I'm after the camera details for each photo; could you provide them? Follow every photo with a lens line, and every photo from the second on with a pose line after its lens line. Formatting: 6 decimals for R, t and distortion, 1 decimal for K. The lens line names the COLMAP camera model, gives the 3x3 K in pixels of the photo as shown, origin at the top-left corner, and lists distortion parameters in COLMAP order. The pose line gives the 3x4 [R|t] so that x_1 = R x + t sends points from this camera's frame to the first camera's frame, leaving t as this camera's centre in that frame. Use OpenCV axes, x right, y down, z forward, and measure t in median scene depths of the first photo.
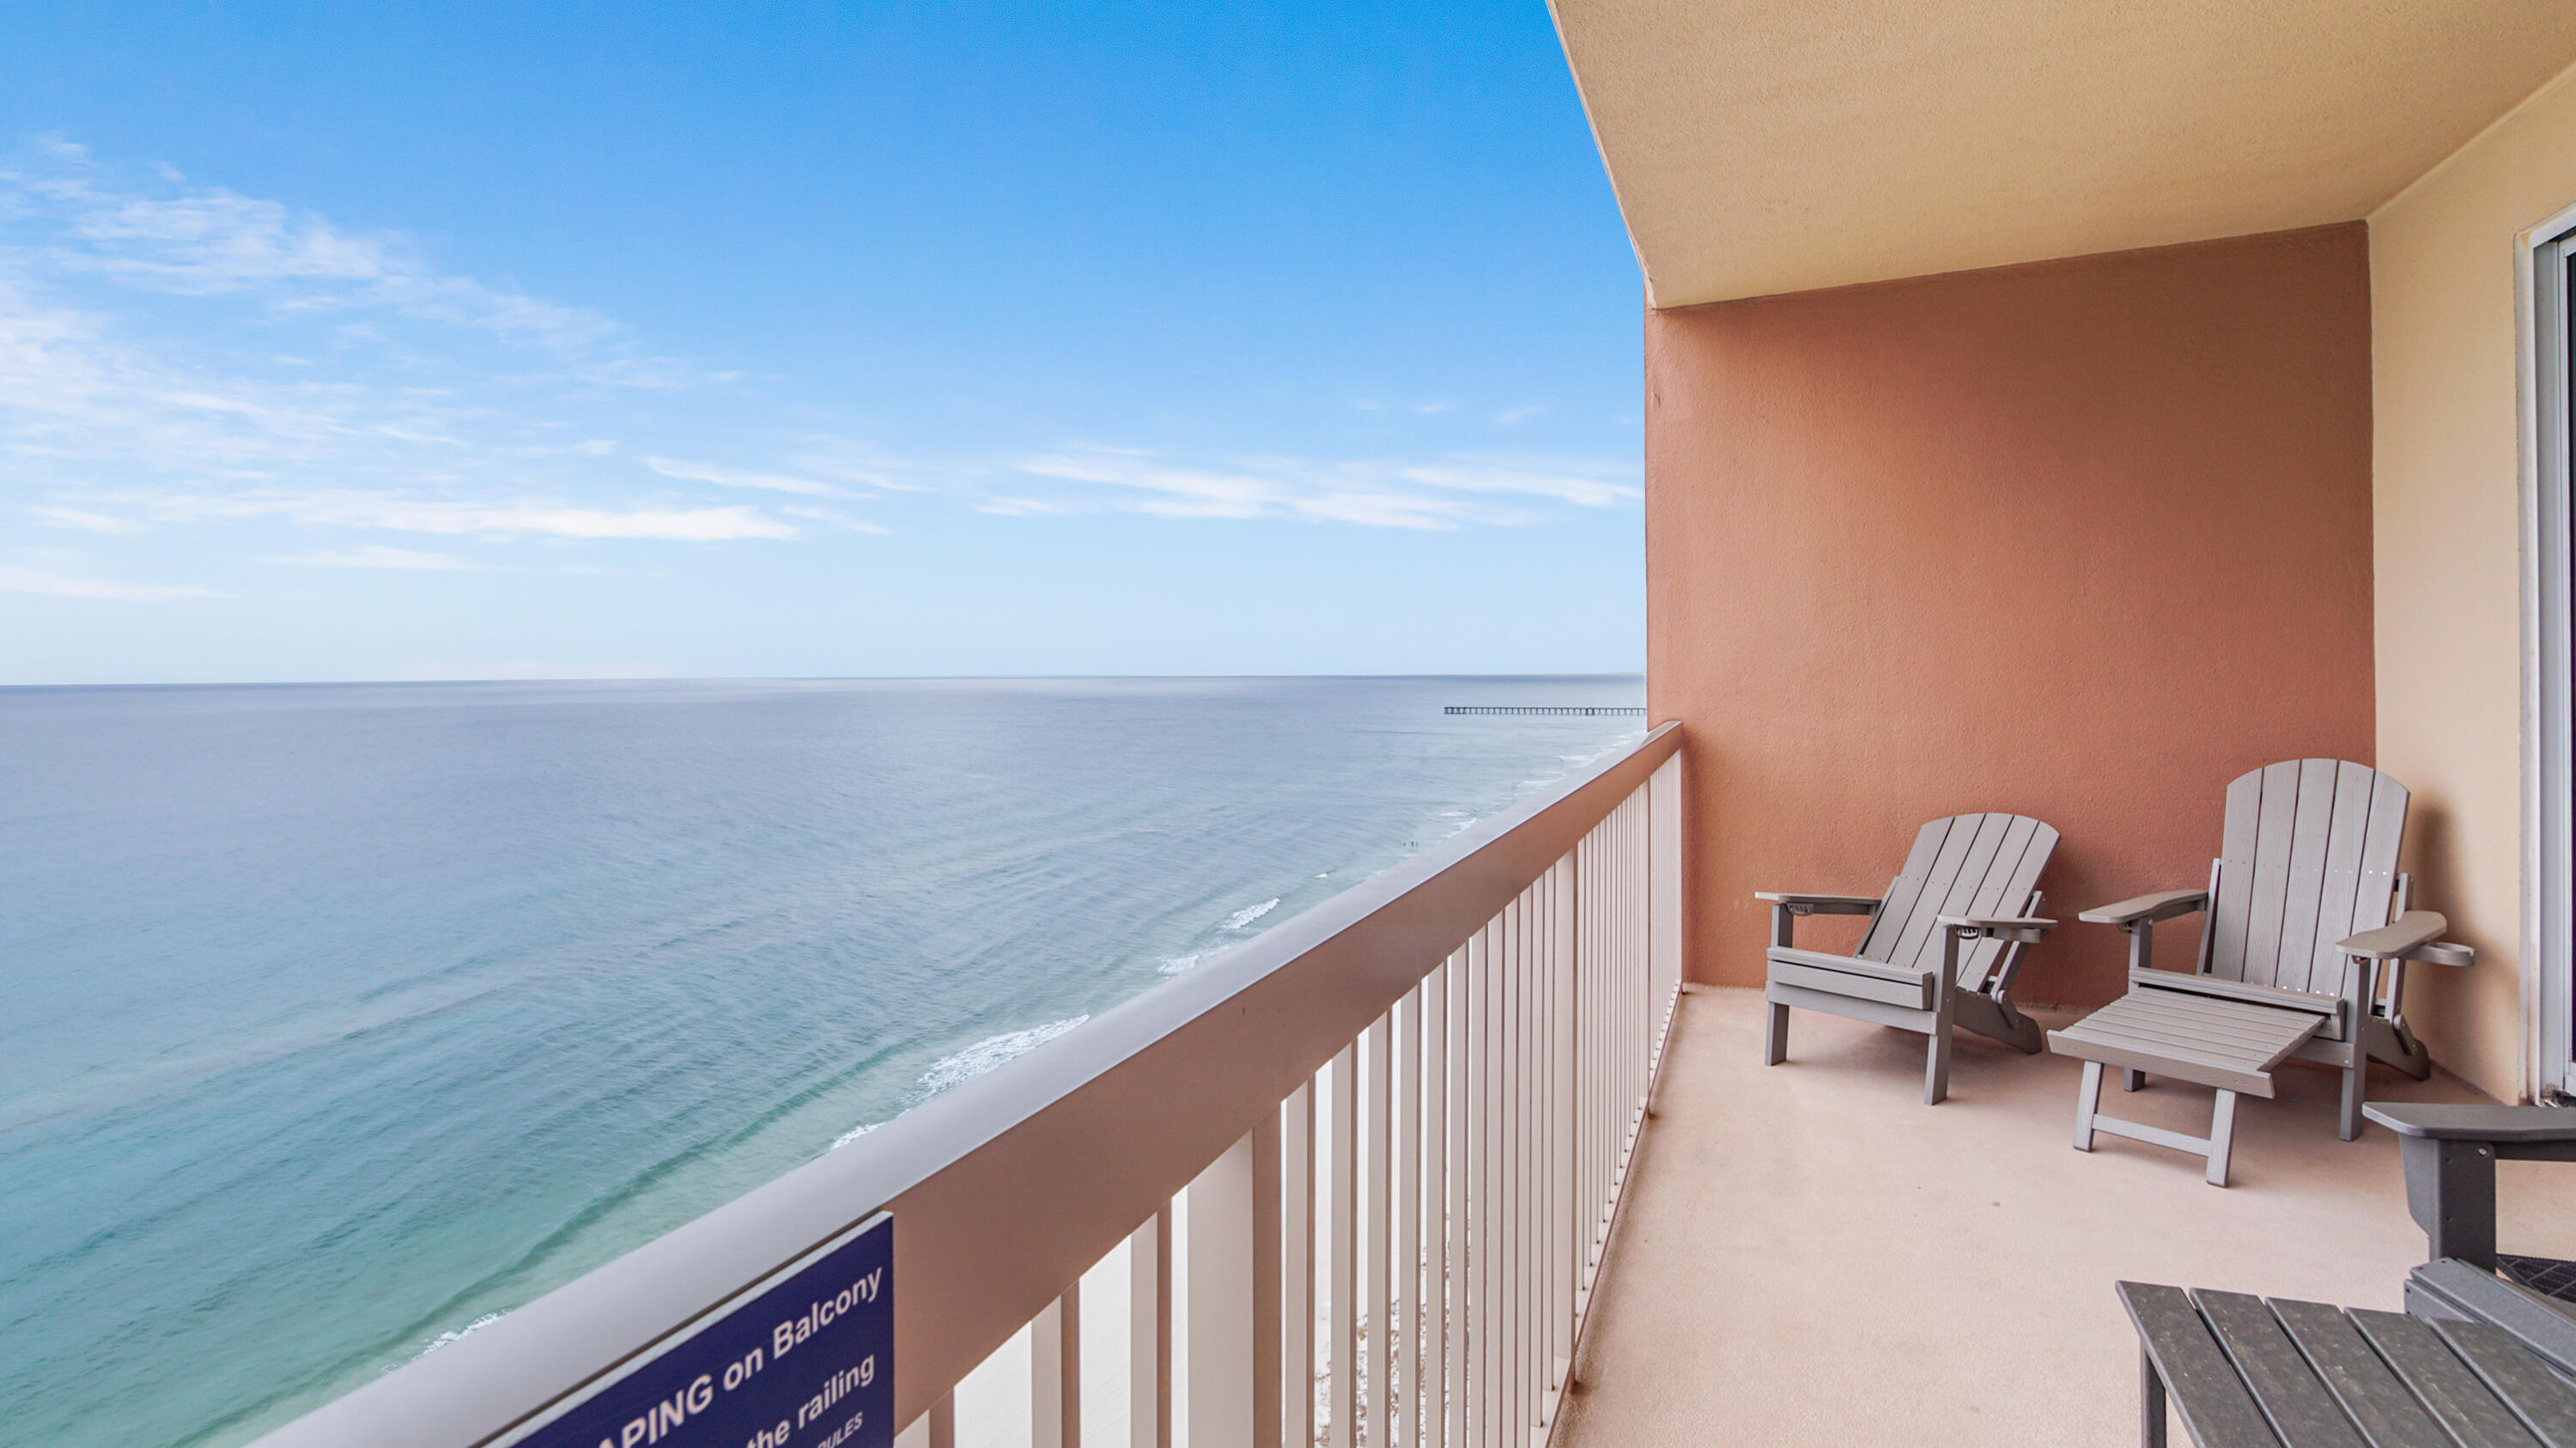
lens RADIAL K [[1178.6, 0, 1299.2], [0, 1178.6, 682.8], [0, 0, 1]] dist [-0.019769, 0.000012]
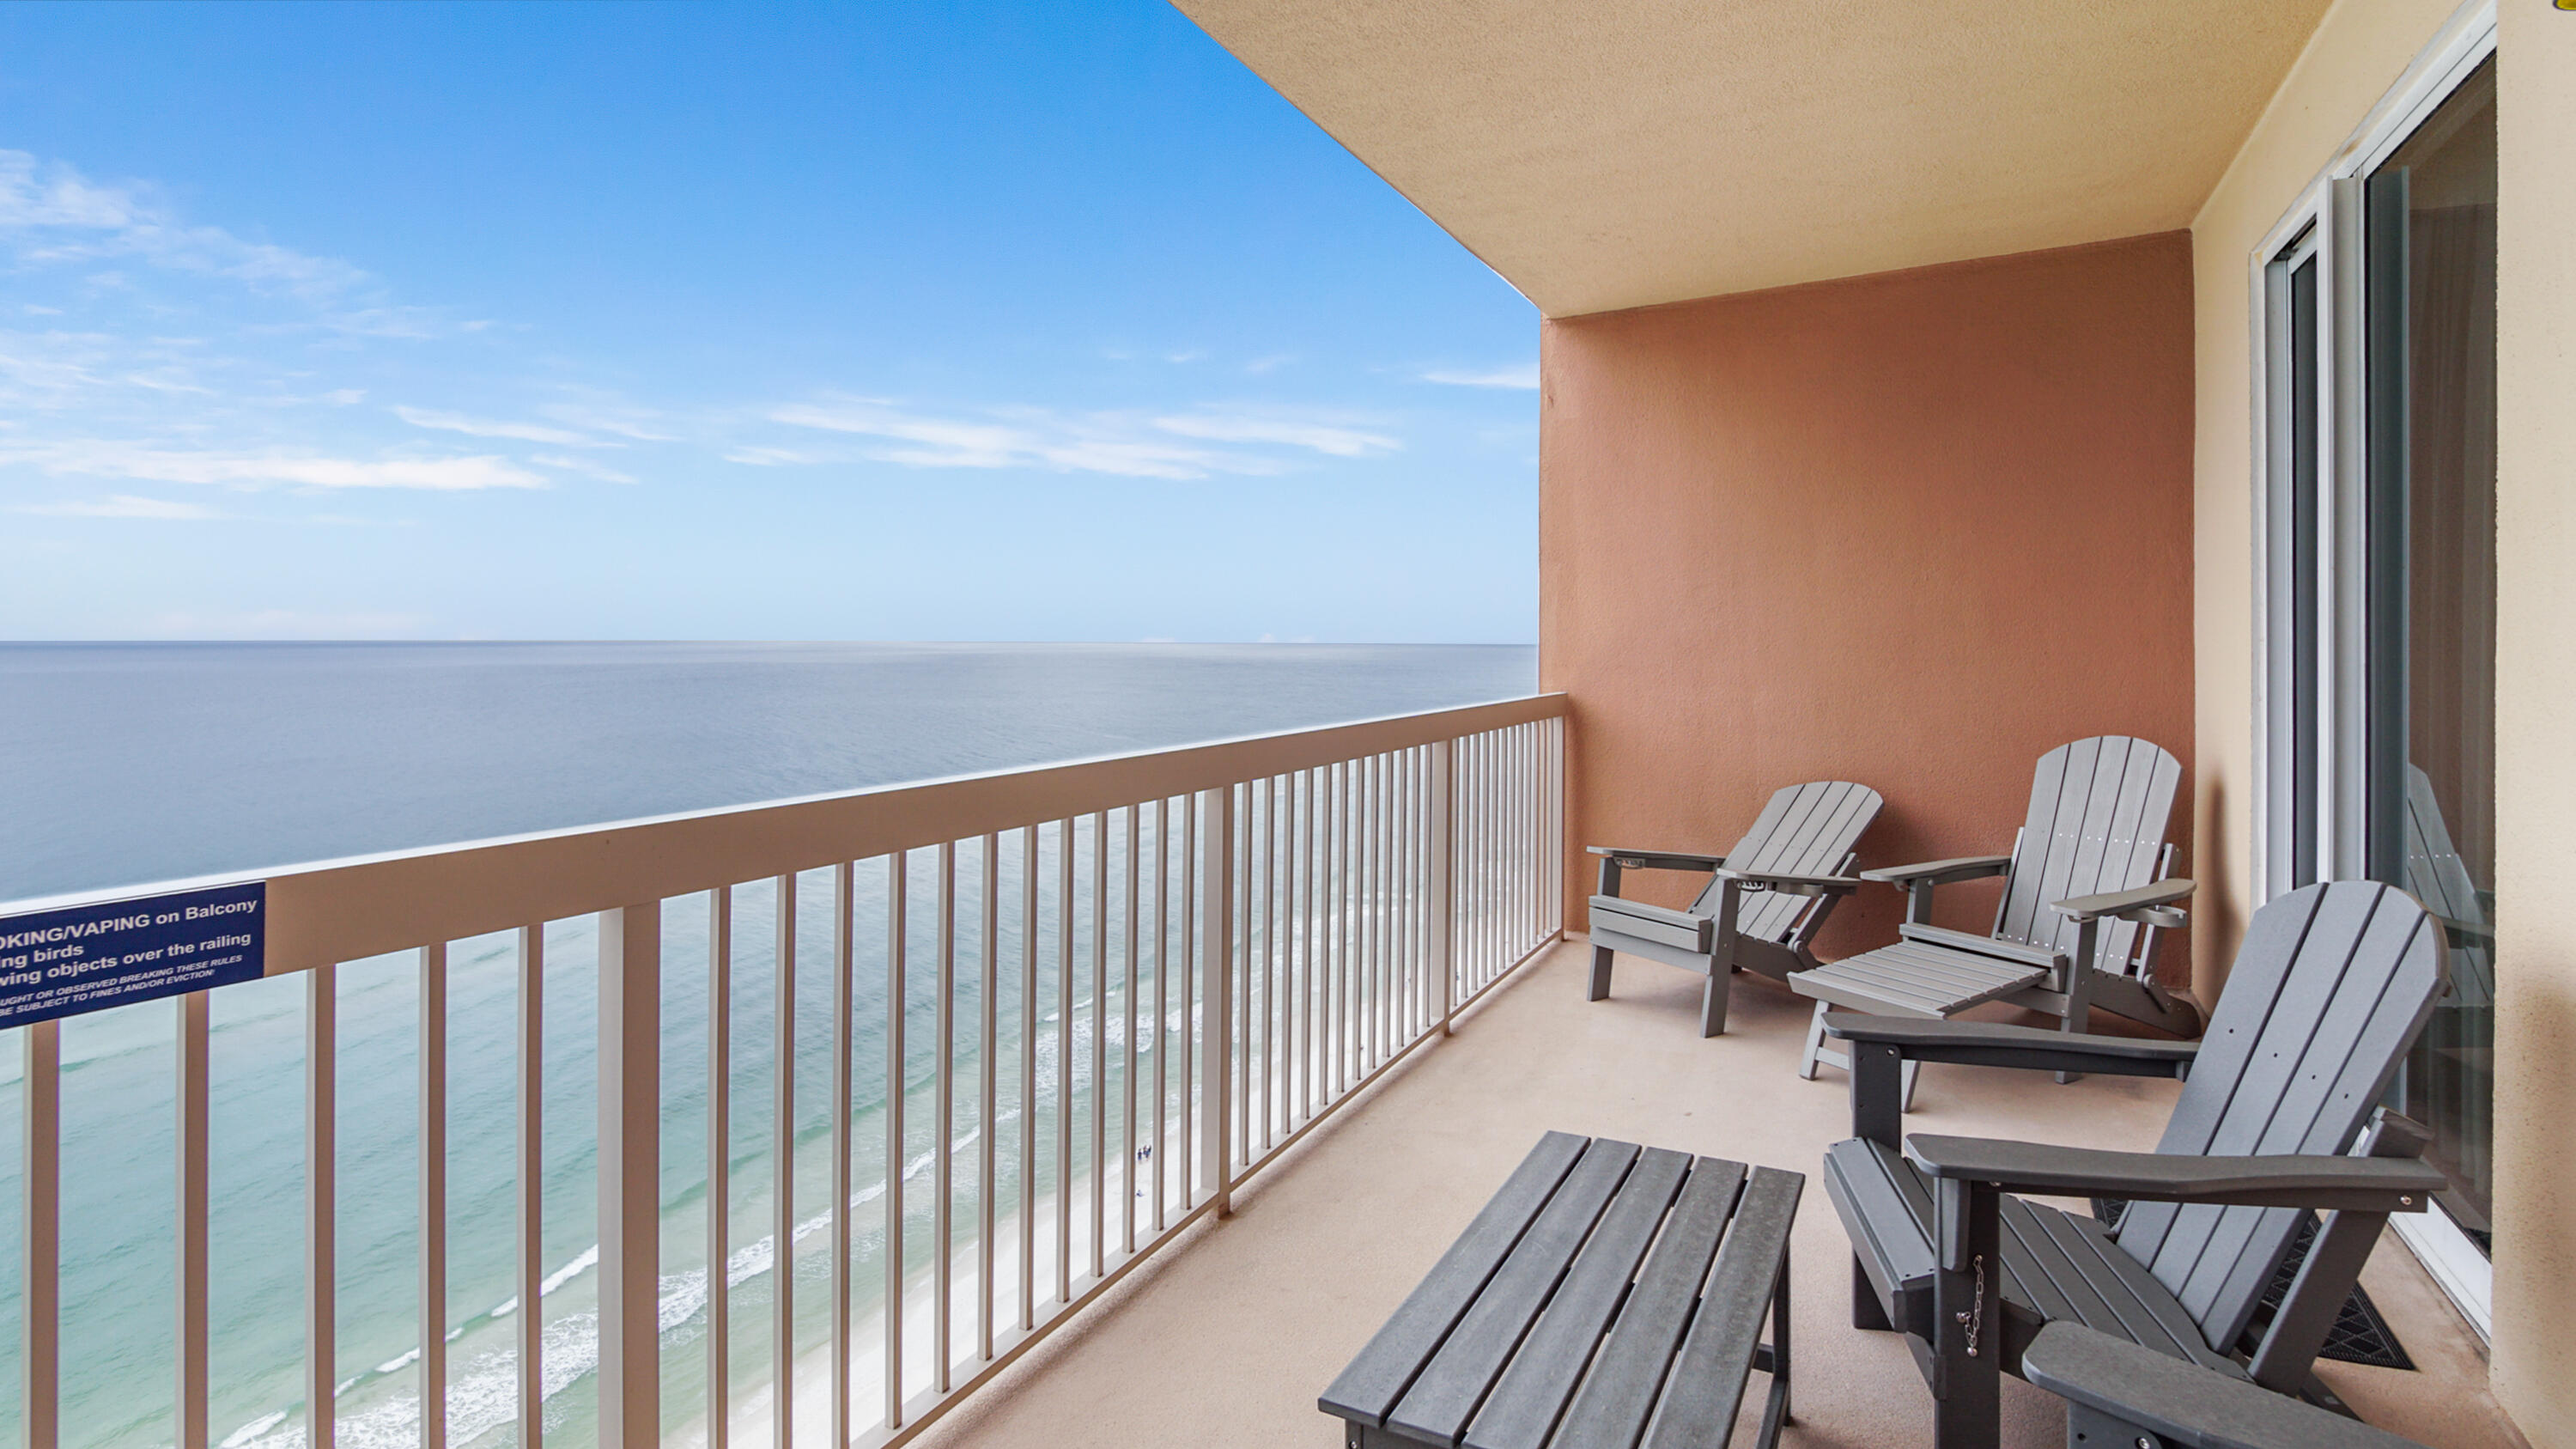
lens RADIAL K [[1175.6, 0, 1317.1], [0, 1175.6, 628.8], [0, 0, 1]] dist [-0.021378, 0.000275]
pose [[0.993910, 0.008539, -0.109864, 0.269874], [-0.010401, 0.999812, -0.016385, -0.008340], [0.109703, 0.017428, 0.993812, -0.151404]]
